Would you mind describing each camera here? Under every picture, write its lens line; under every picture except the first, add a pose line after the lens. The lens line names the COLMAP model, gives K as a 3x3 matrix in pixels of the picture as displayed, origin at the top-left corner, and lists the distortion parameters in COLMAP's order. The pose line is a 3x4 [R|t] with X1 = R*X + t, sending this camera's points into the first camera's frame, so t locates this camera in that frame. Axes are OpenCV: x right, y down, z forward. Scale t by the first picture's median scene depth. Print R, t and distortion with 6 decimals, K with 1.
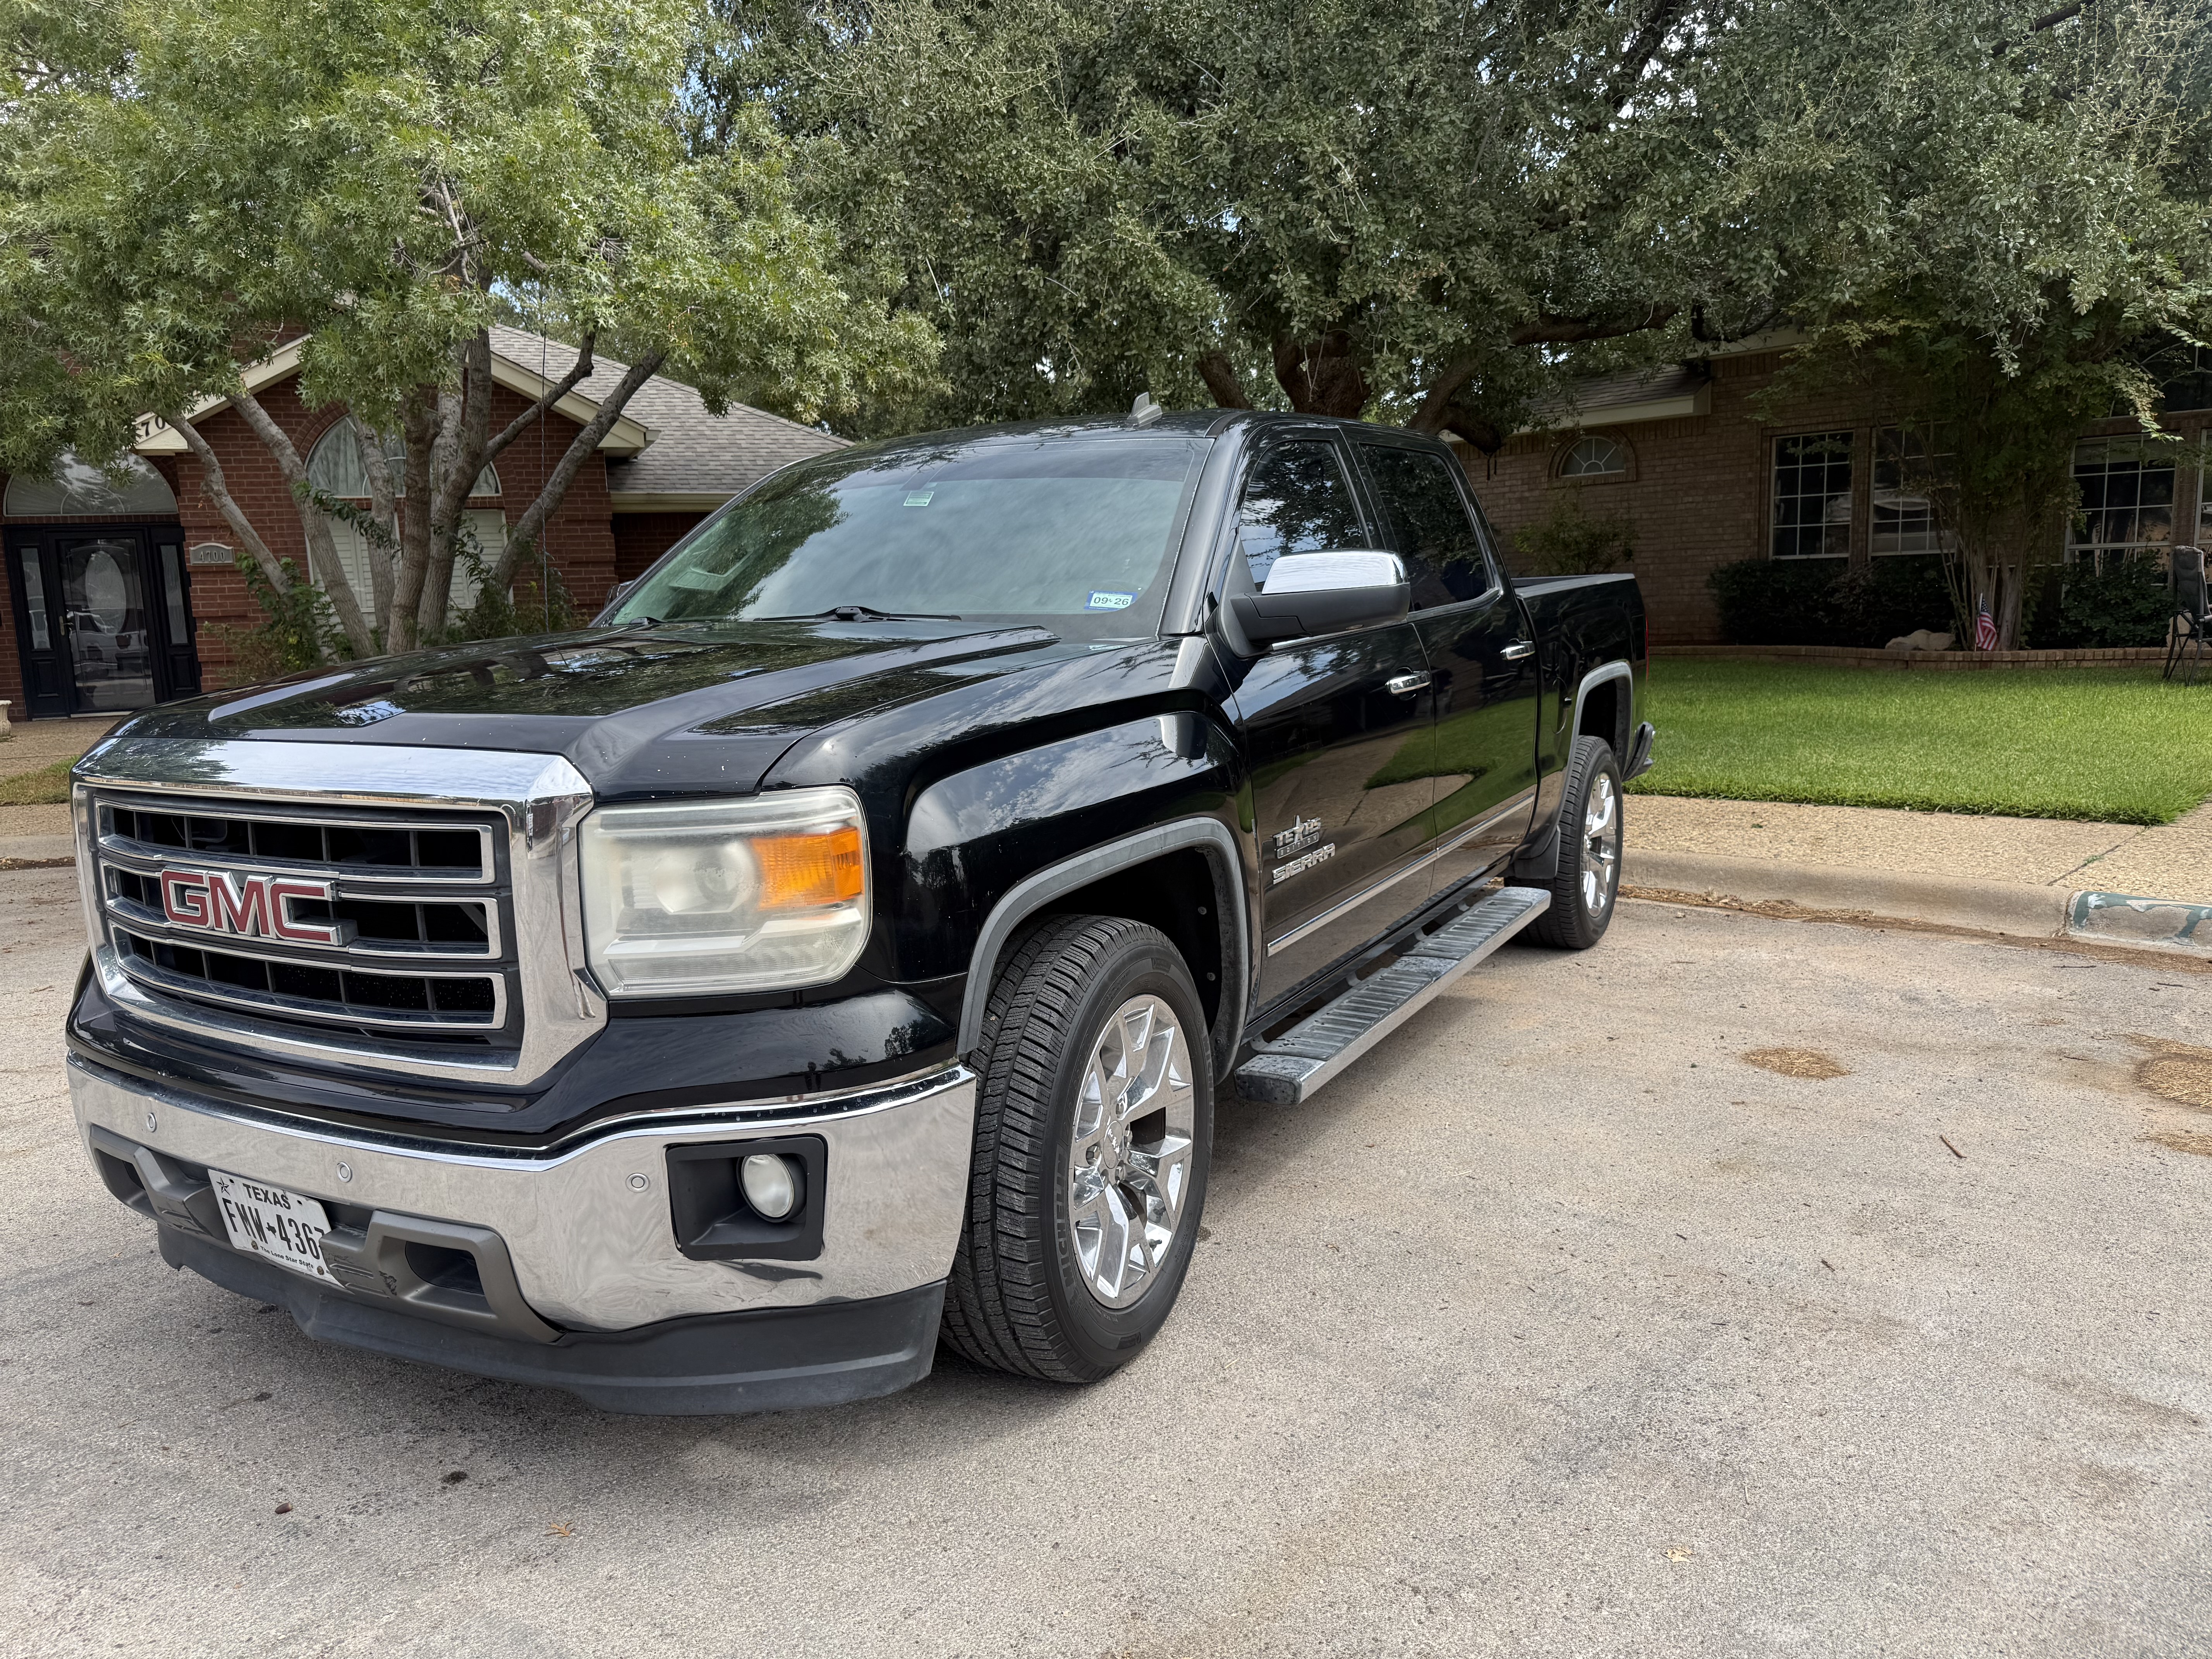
lens RADIAL K [[1586.6, 0, 1113.3], [0, 1586.6, 825.8], [0, 0, 1]] dist [0.090671, -0.129309]
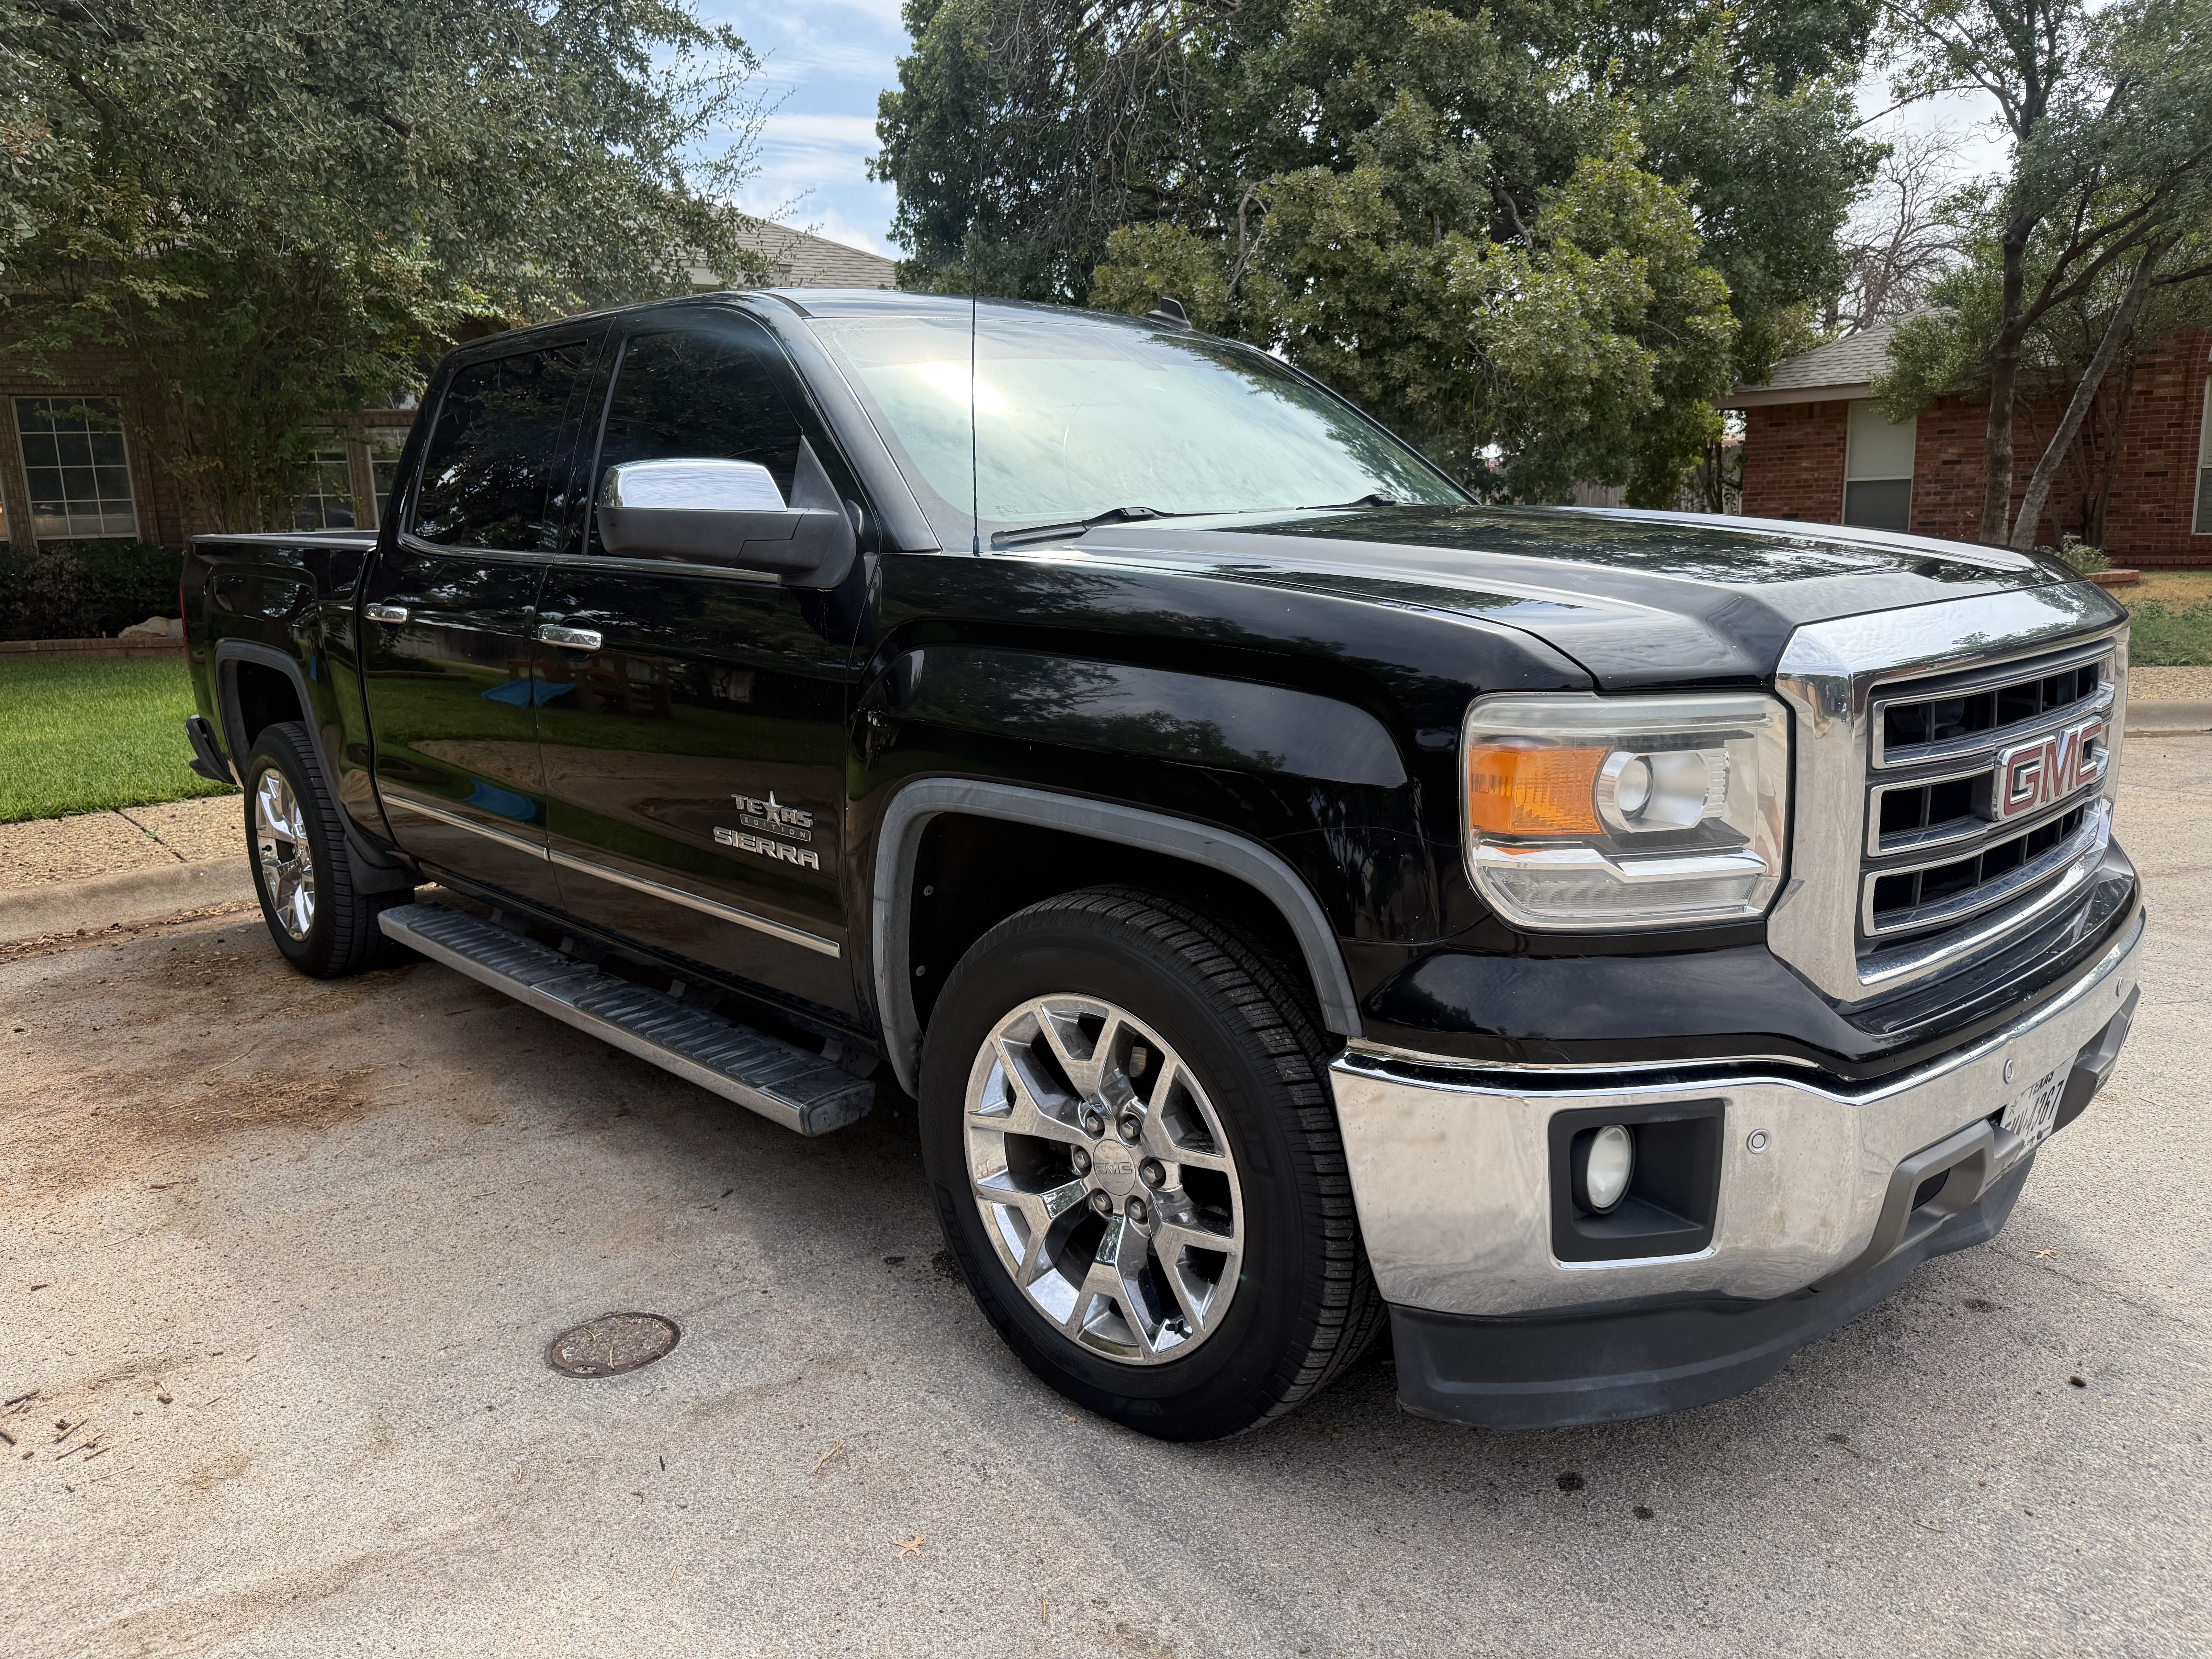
lens RADIAL K [[1586.6, 0, 1113.3], [0, 1586.6, 825.8], [0, 0, 1]] dist [0.090671, -0.129309]
pose [[0.248794, -0.151800, 0.956587, -1.519184], [0.160265, 0.980479, 0.113909, -0.106547], [-0.955205, 0.124968, 0.268265, 1.239540]]
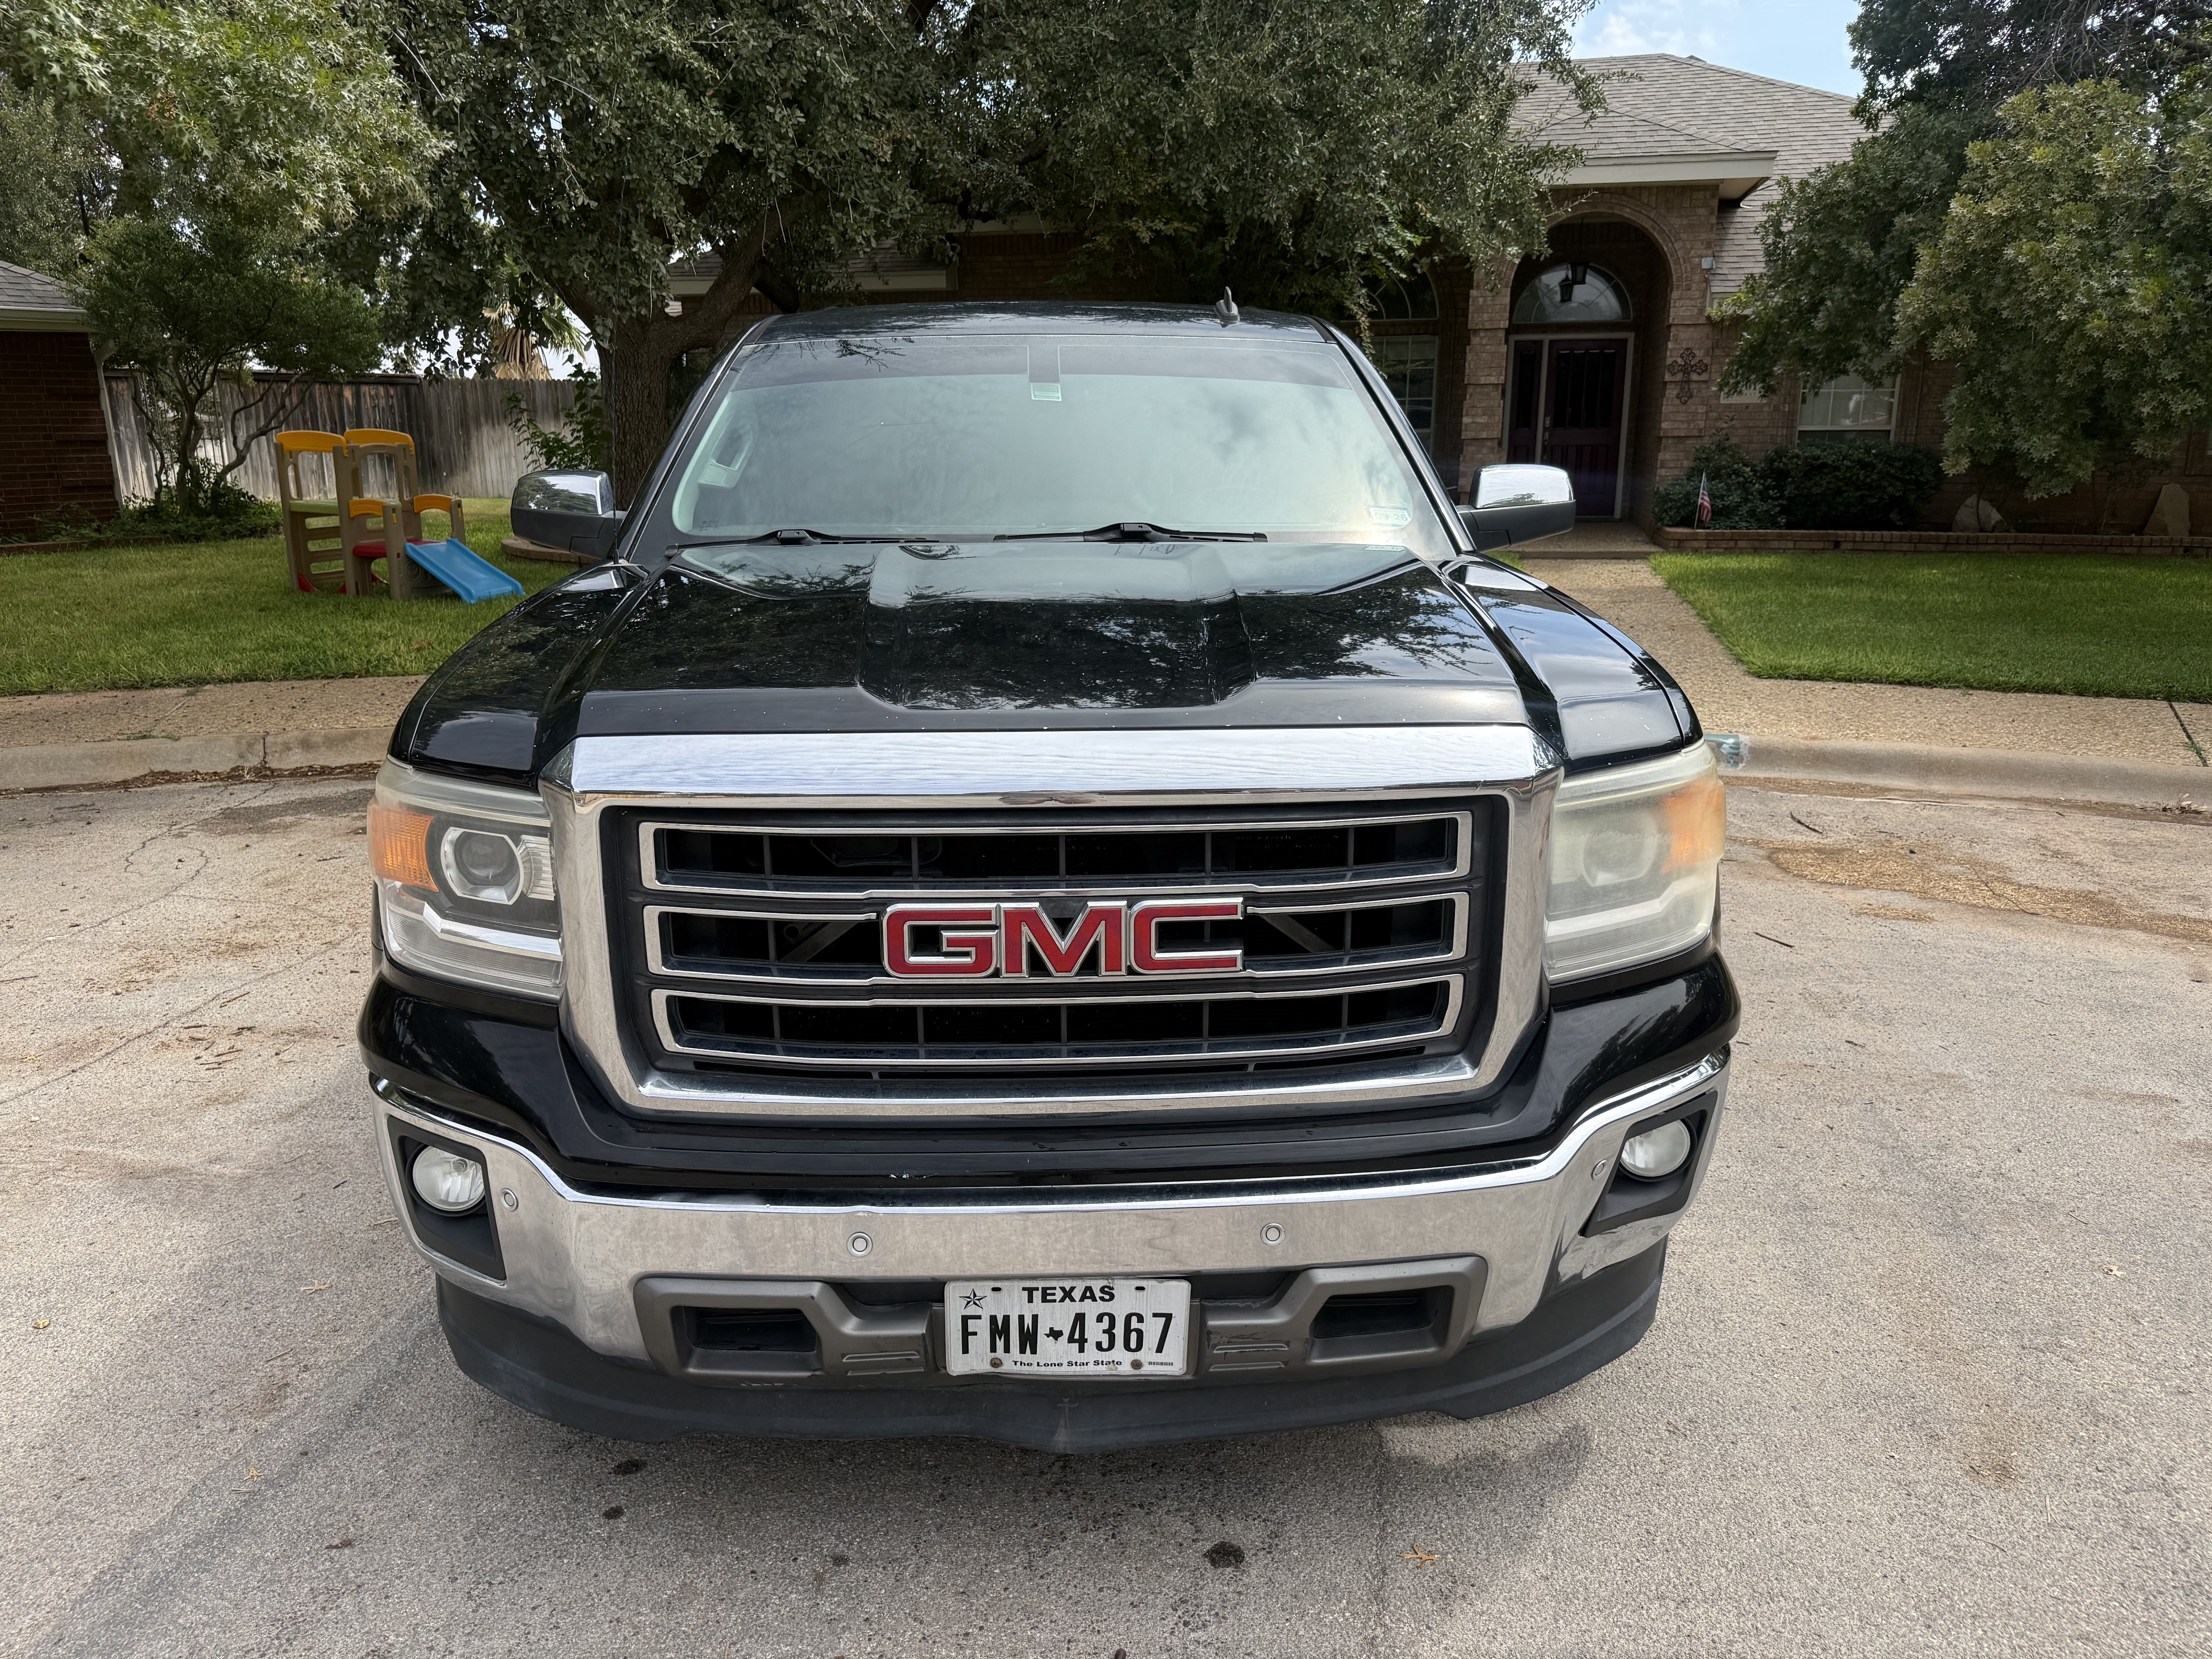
lens RADIAL K [[1586.6, 0, 1113.3], [0, 1586.6, 825.8], [0, 0, 1]] dist [0.090671, -0.129309]
pose [[0.832831, -0.103793, 0.543709, -0.911026], [0.054269, 0.992841, 0.106405, -0.084533], [-0.550860, -0.059111, 0.832502, 0.338389]]
